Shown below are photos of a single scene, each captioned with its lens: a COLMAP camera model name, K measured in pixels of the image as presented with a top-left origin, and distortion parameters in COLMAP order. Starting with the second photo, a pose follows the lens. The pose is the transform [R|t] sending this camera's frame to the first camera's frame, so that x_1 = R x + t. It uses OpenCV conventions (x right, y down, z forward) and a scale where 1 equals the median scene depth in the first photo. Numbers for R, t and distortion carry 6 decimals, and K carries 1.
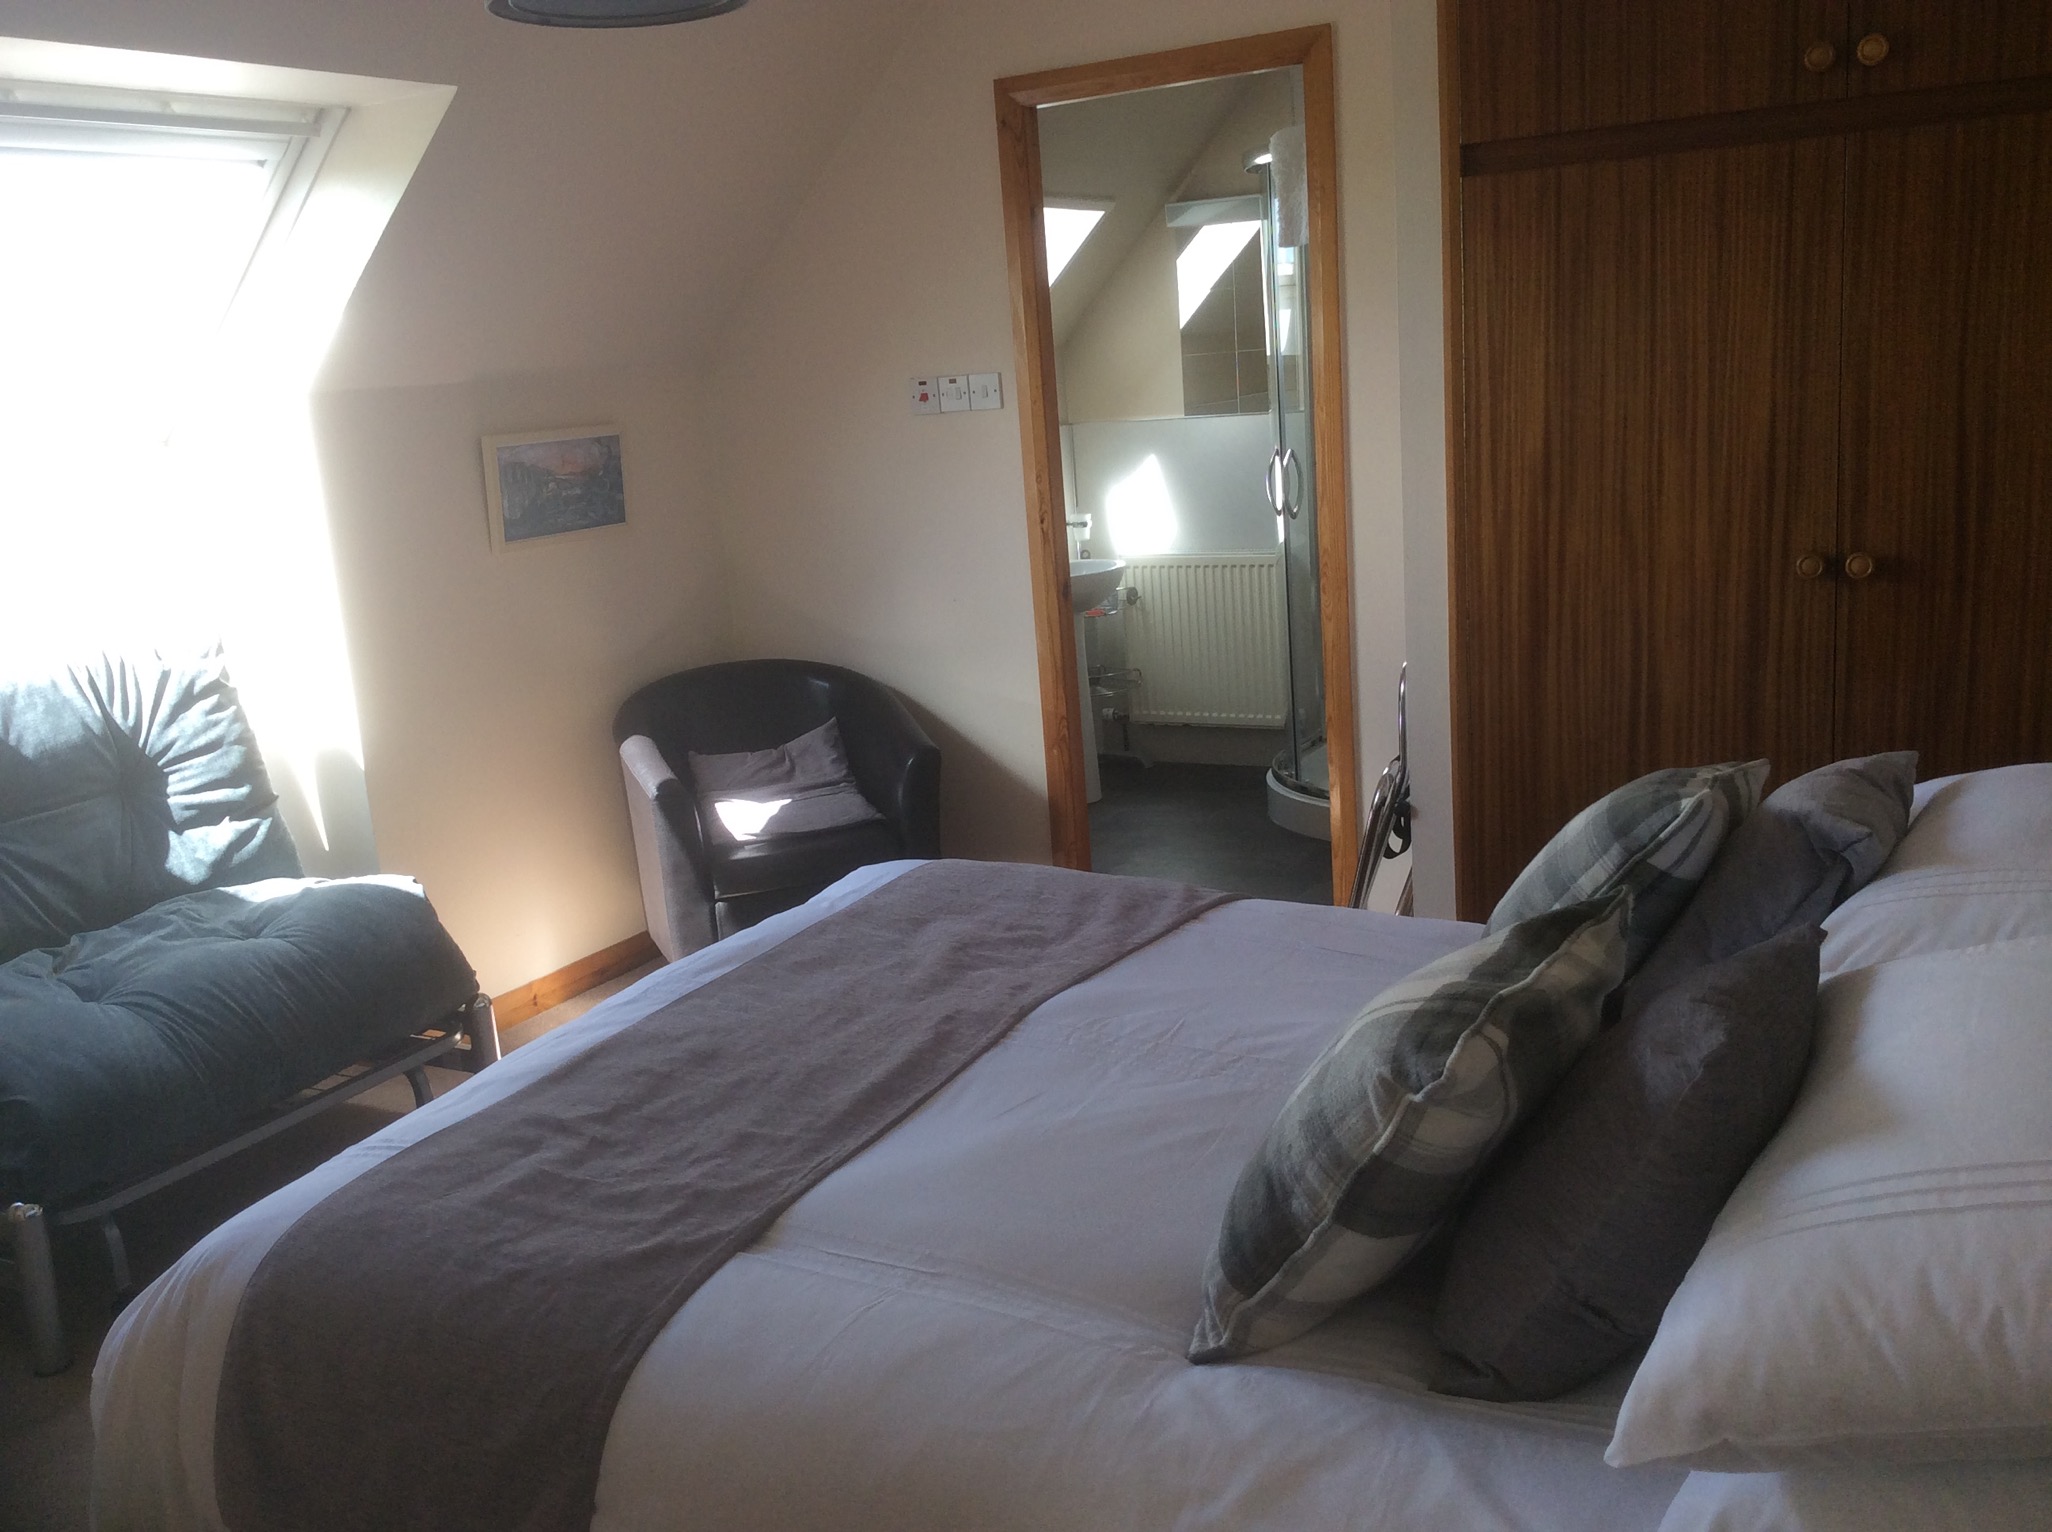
lens RADIAL K [[1897.8, 0, 1069.2], [0, 1897.8, 764.8], [0, 0, 1]] dist [0.012879, 0.004245]
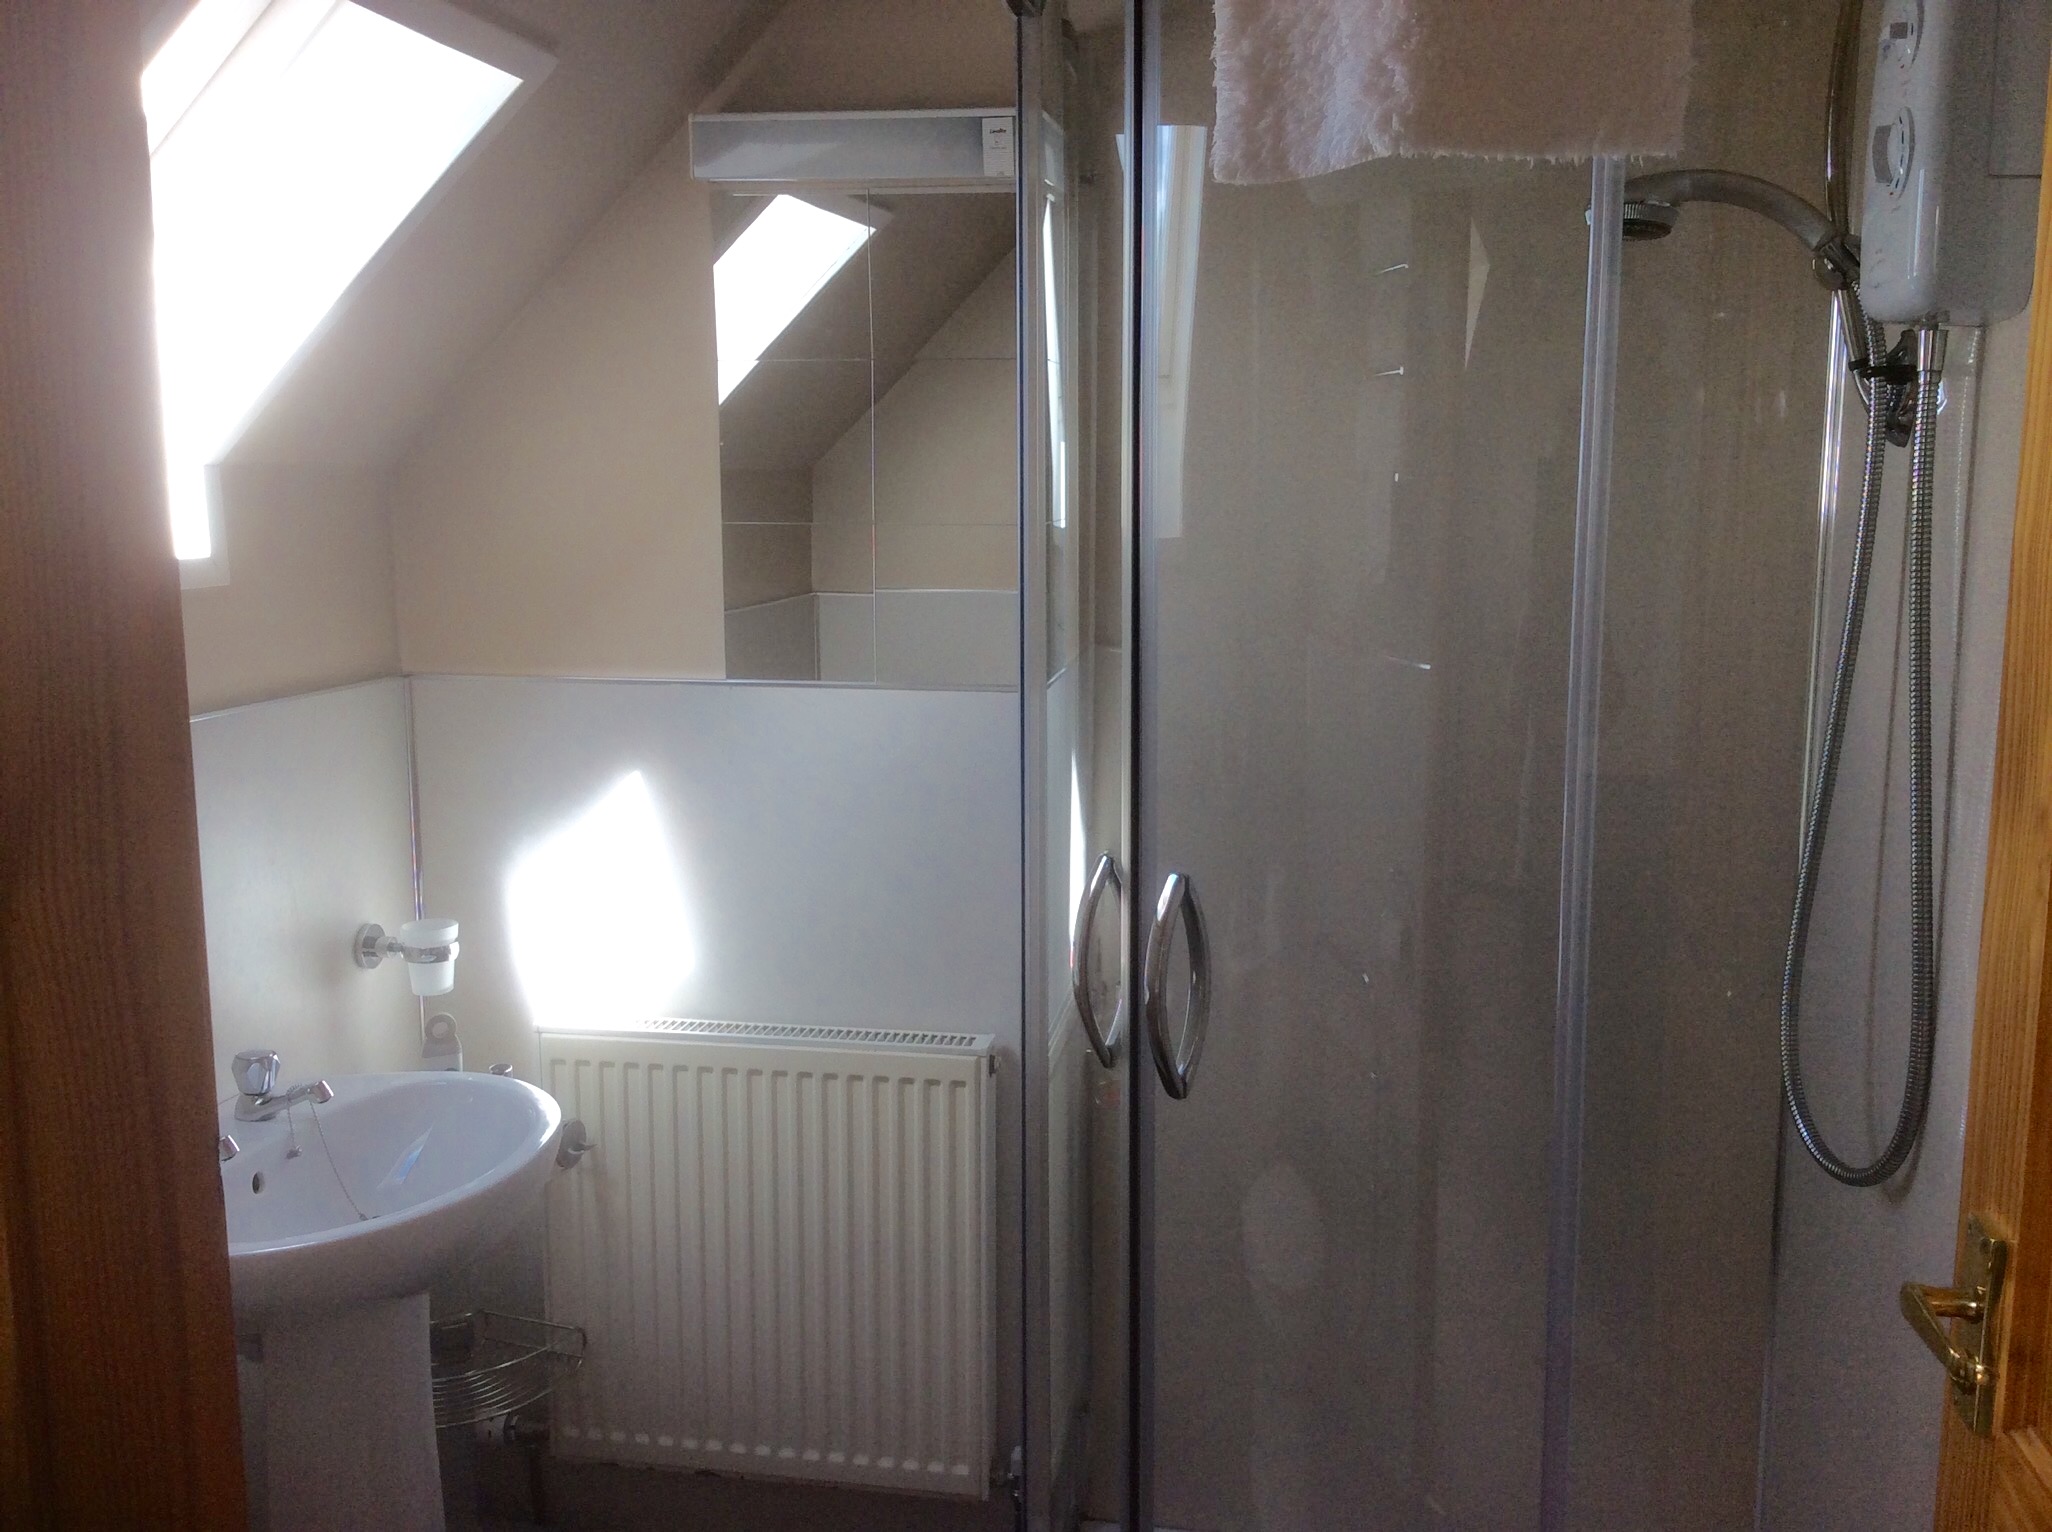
lens RADIAL K [[1897.8, 0, 1069.2], [0, 1897.8, 764.8], [0, 0, 1]] dist [0.012879, 0.004245]
pose [[0.947758, 0.027867, 0.317770, 0.005645], [-0.005996, 0.997557, -0.069597, -0.138154], [-0.318933, 0.064056, 0.945610, 0.616904]]
